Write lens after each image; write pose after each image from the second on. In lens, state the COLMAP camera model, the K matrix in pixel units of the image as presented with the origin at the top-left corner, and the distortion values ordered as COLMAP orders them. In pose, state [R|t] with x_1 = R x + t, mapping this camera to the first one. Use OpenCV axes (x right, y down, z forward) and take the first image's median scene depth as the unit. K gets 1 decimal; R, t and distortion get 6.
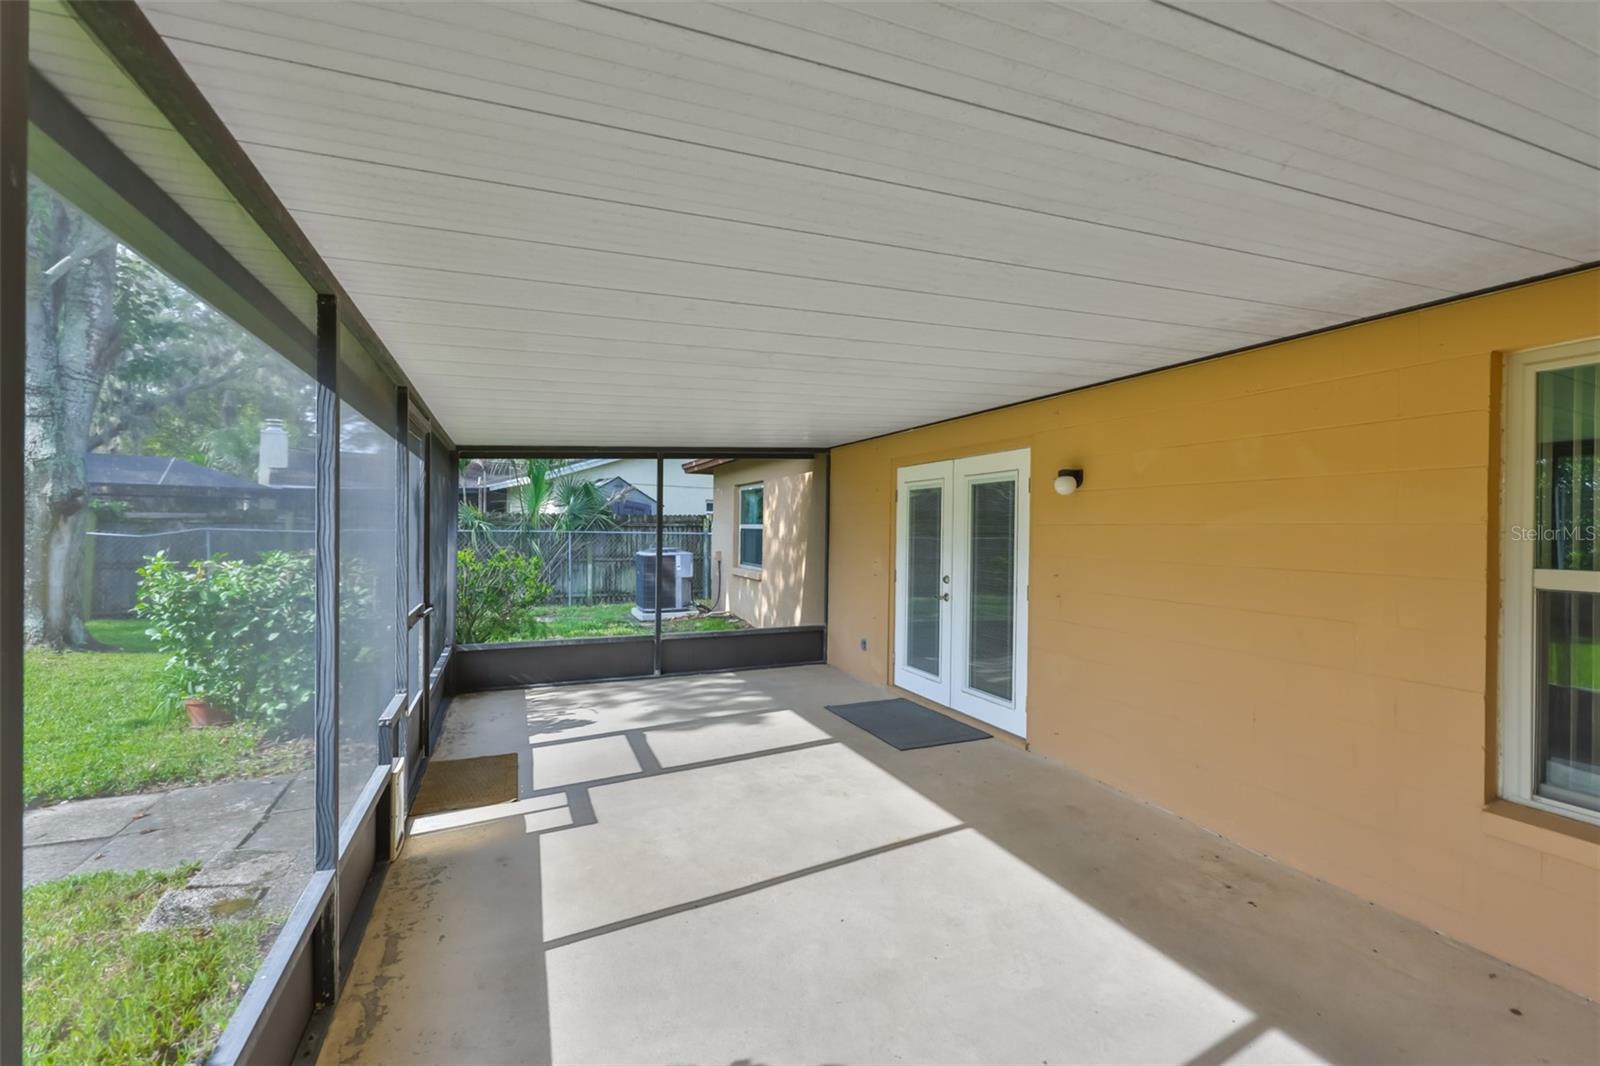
lens RADIAL K [[691.9, 0, 806.9], [0, 691.9, 534.1], [0, 0, 1]] dist [-0.000472, 0.000288]
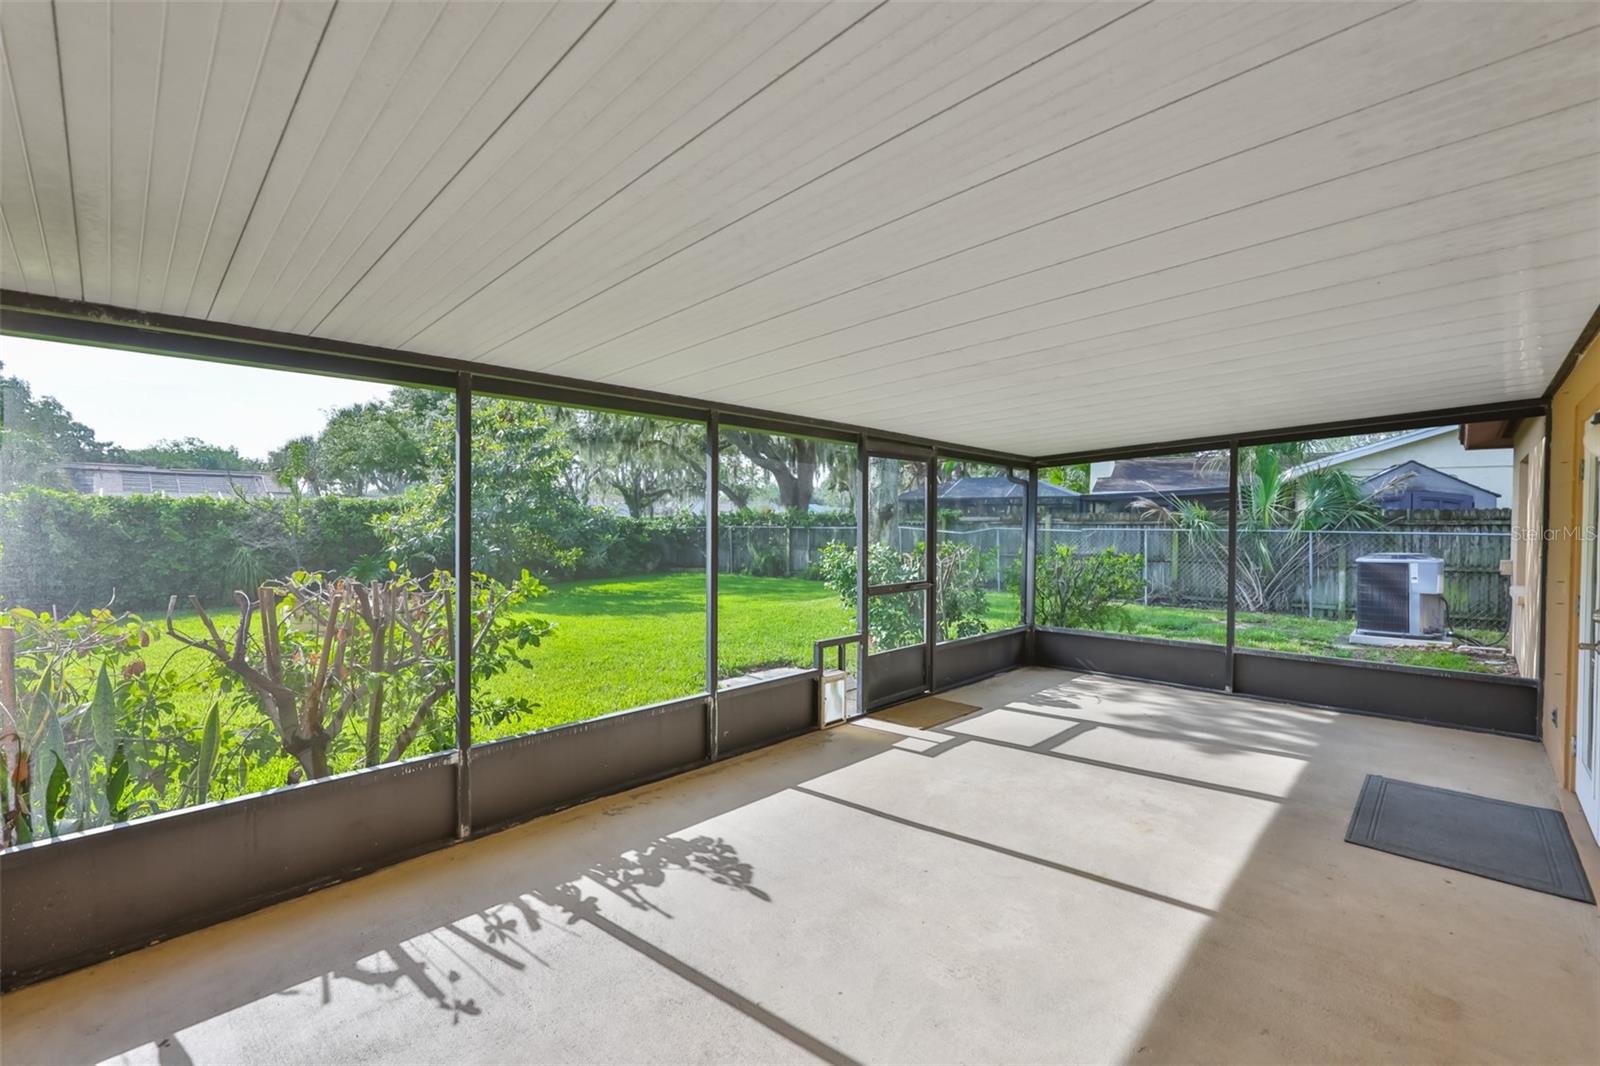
lens RADIAL K [[691.9, 0, 784.4], [0, 691.9, 537.3], [0, 0, 1]] dist [-0.000472, 0.000288]
pose [[0.359234, 0.011761, -0.933173, 0.514361], [-0.008529, 0.999920, 0.009319, 0.002657], [0.933209, 0.004612, 0.359306, 0.190068]]
